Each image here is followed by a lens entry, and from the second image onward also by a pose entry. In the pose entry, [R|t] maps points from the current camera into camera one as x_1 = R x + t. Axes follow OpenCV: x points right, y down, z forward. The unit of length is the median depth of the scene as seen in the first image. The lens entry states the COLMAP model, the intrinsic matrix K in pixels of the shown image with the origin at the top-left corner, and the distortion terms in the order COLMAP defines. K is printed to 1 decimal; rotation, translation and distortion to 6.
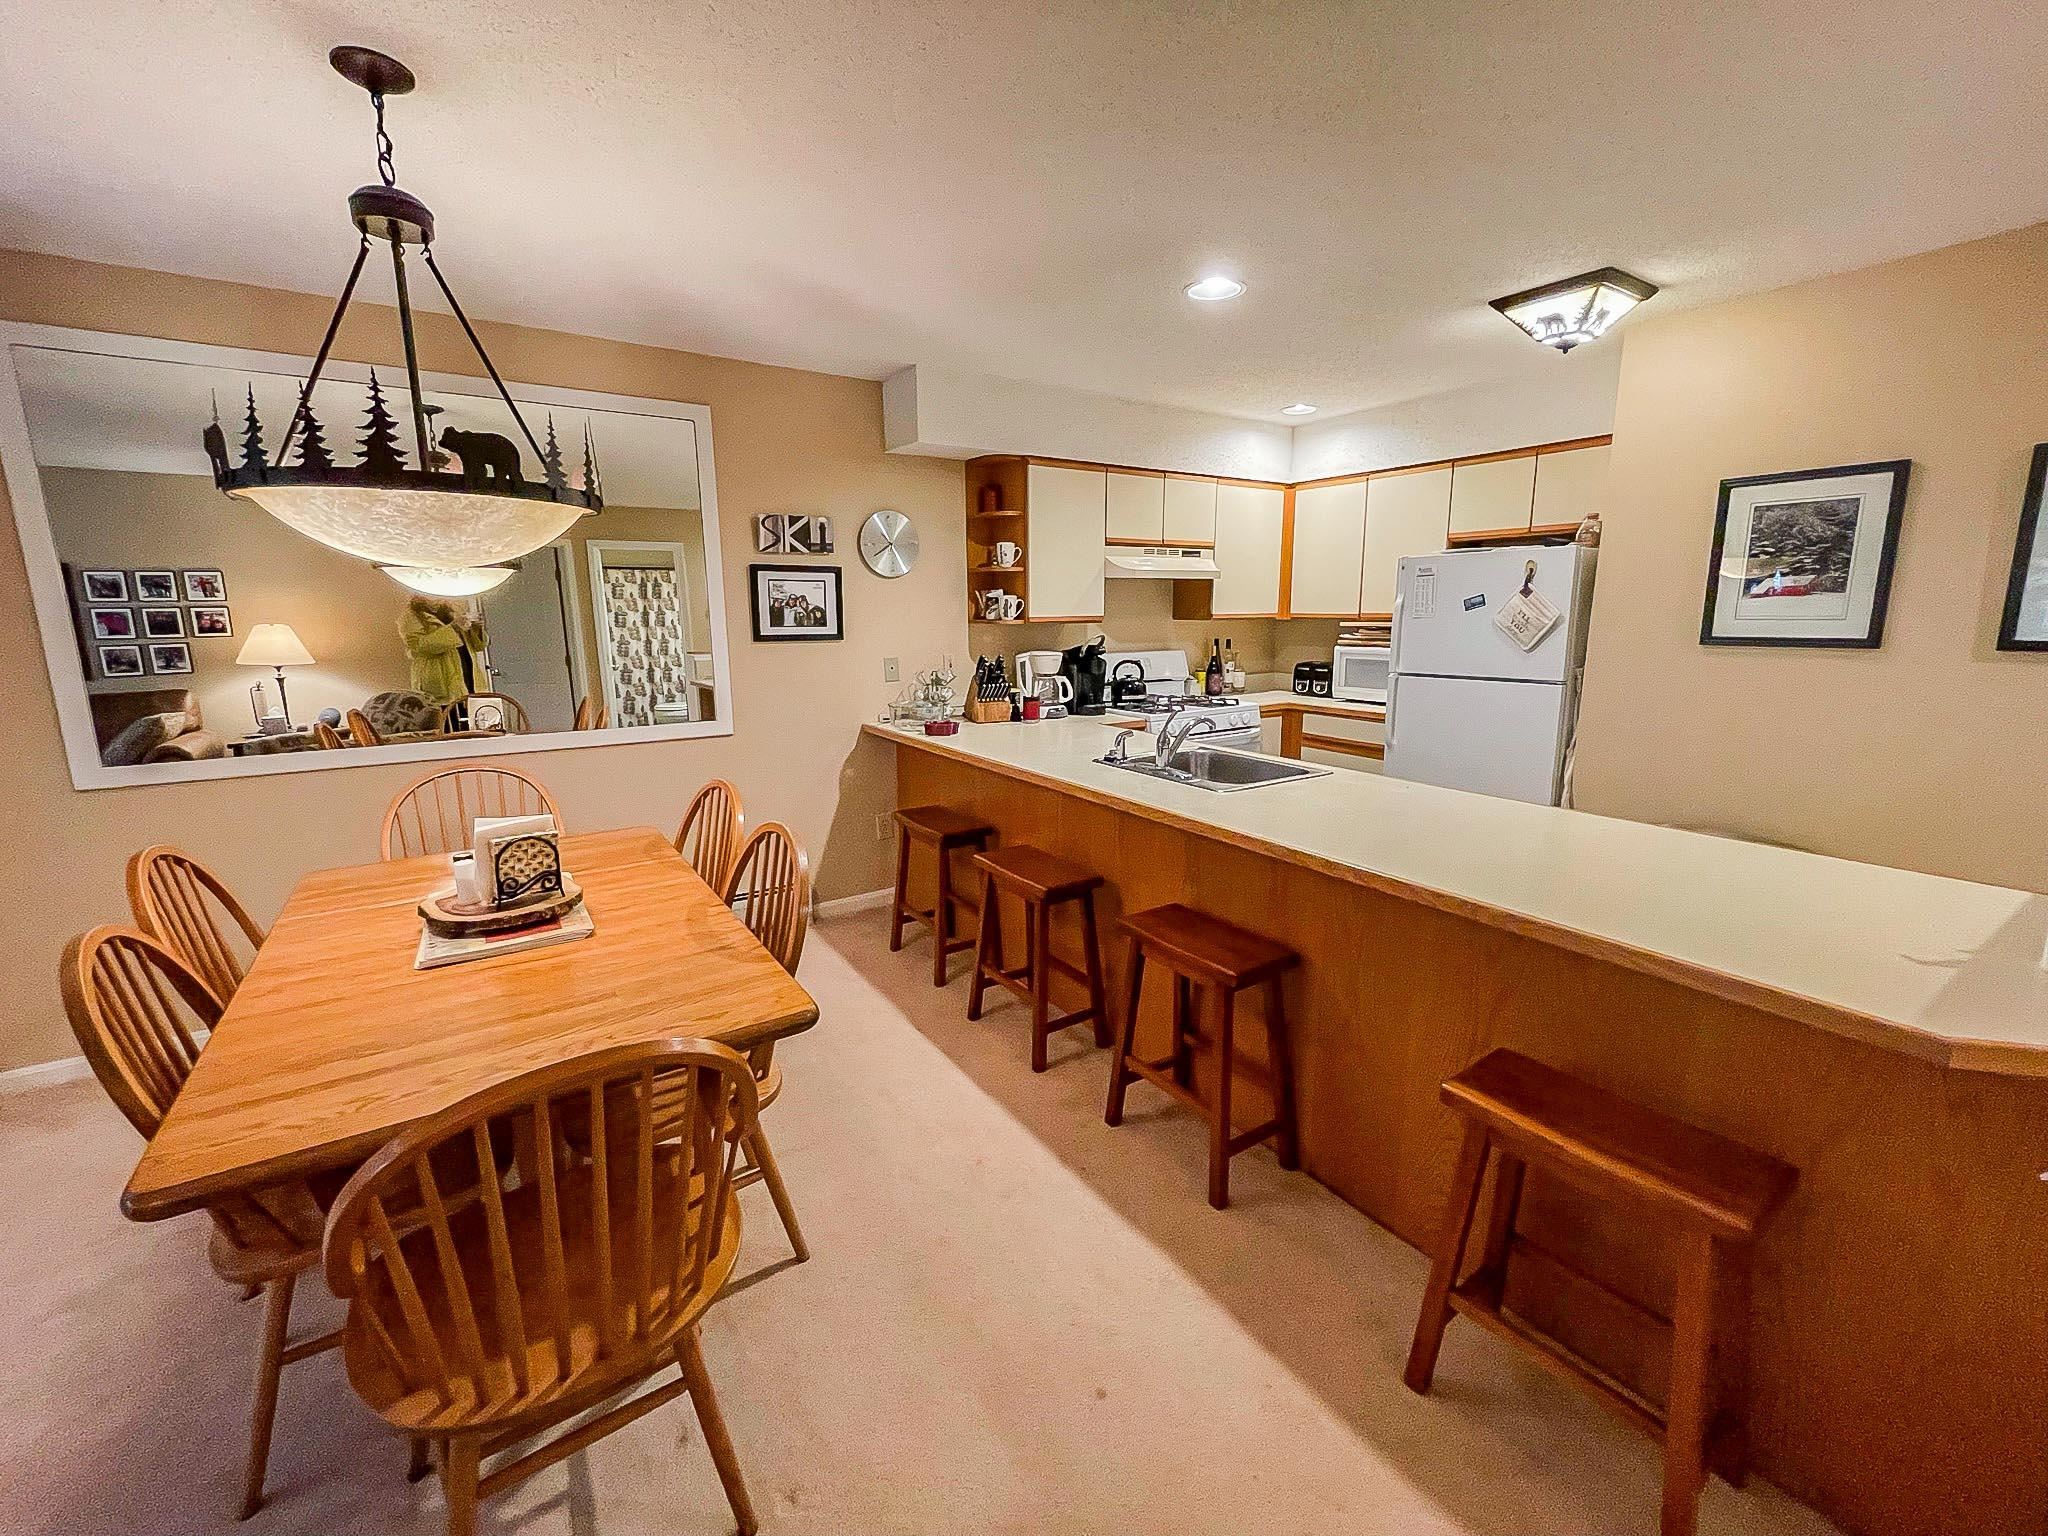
lens RADIAL K [[836.2, 0, 1031.4], [0, 836.2, 734.1], [0, 0, 1]] dist [0.019772, -0.000043]
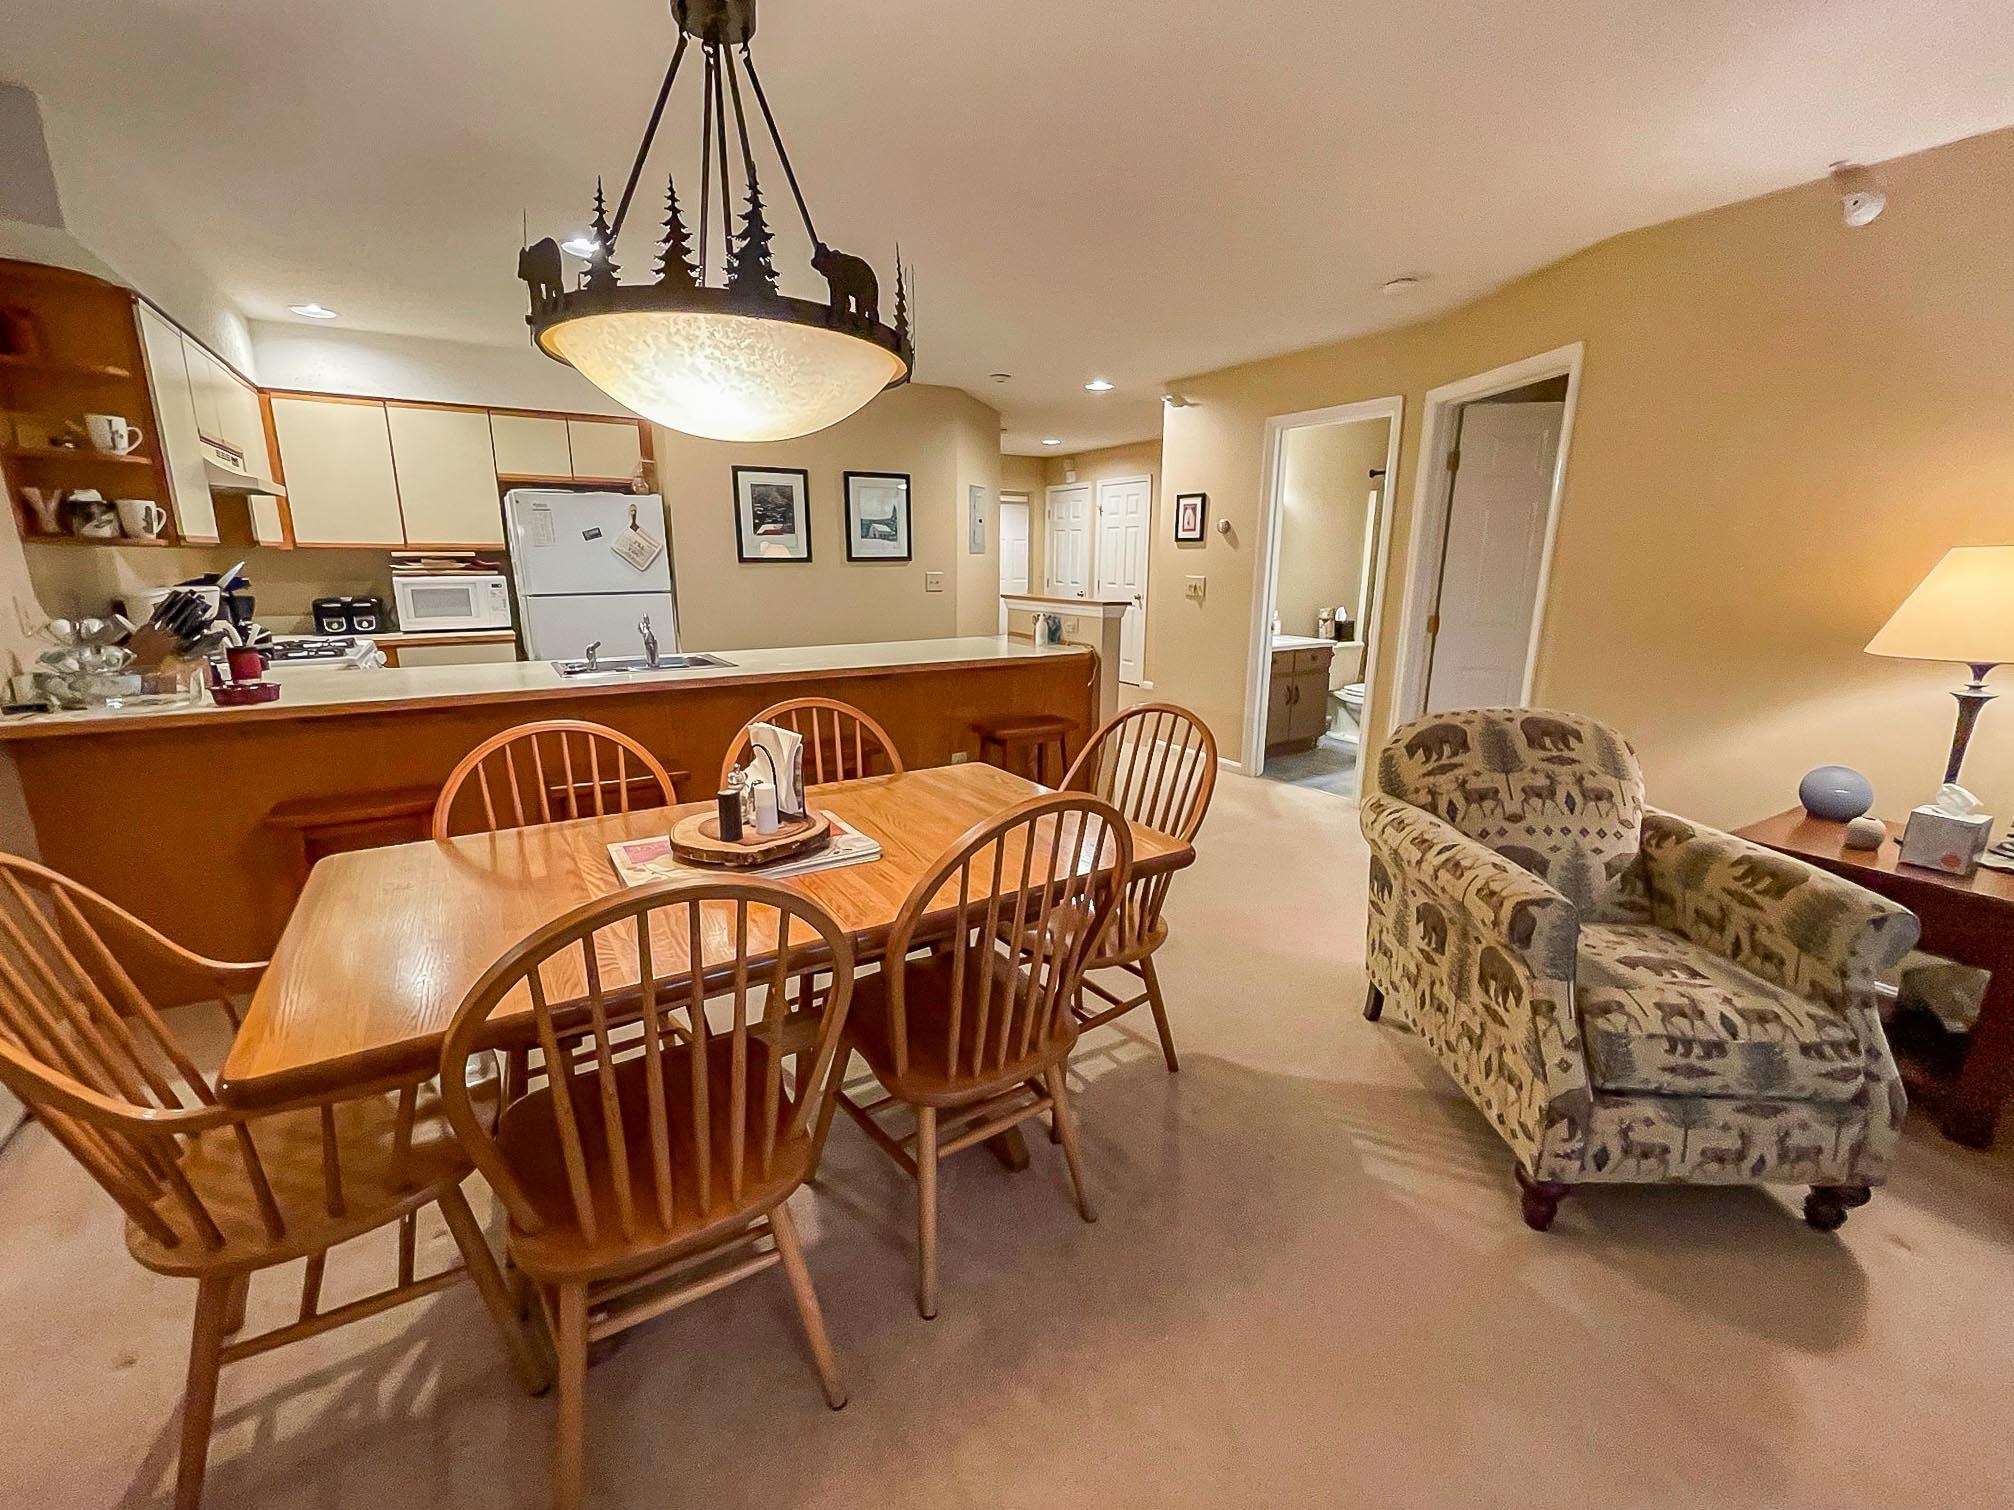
lens RADIAL K [[824.0, 0, 1007.0], [0, 824.0, 755.0], [0, 0, 1]] dist [-0.002381, -0.000207]
pose [[0.053941, -0.225285, 0.972799, -0.929644], [0.149623, 0.965041, 0.215192, -0.007399], [-0.987271, 0.133946, 0.085763, 0.387667]]
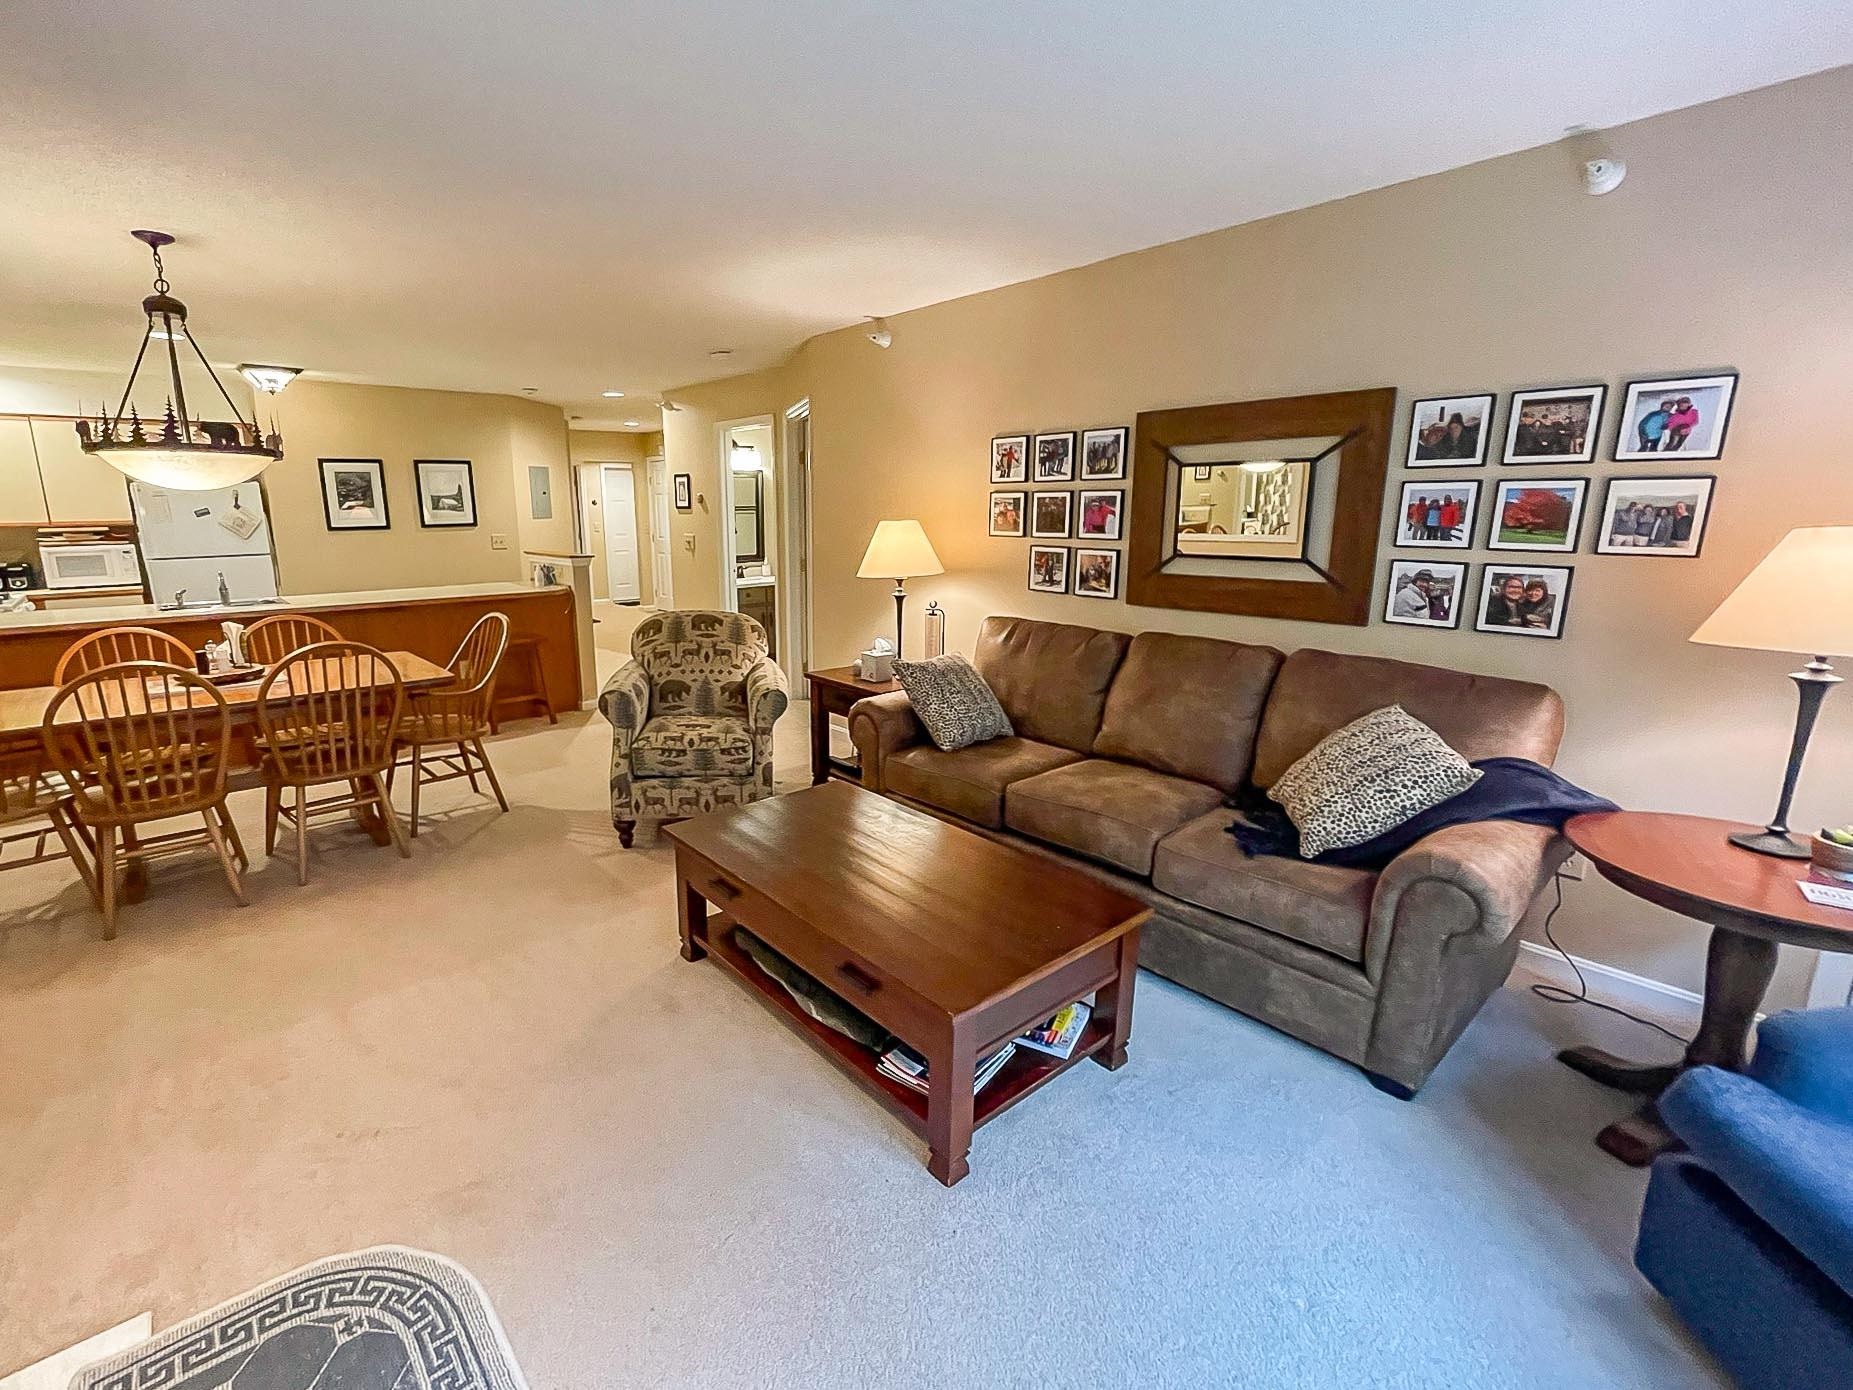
lens RADIAL K [[839.1, 0, 844.0], [0, 839.1, 696.0], [0, 0, 1]] dist [-0.001432, -0.000340]
pose [[-0.060310, -0.212987, 0.975192, -1.645263], [0.164610, 0.961472, 0.220171, 0.055541], [-0.984513, 0.173805, -0.022927, -0.243191]]
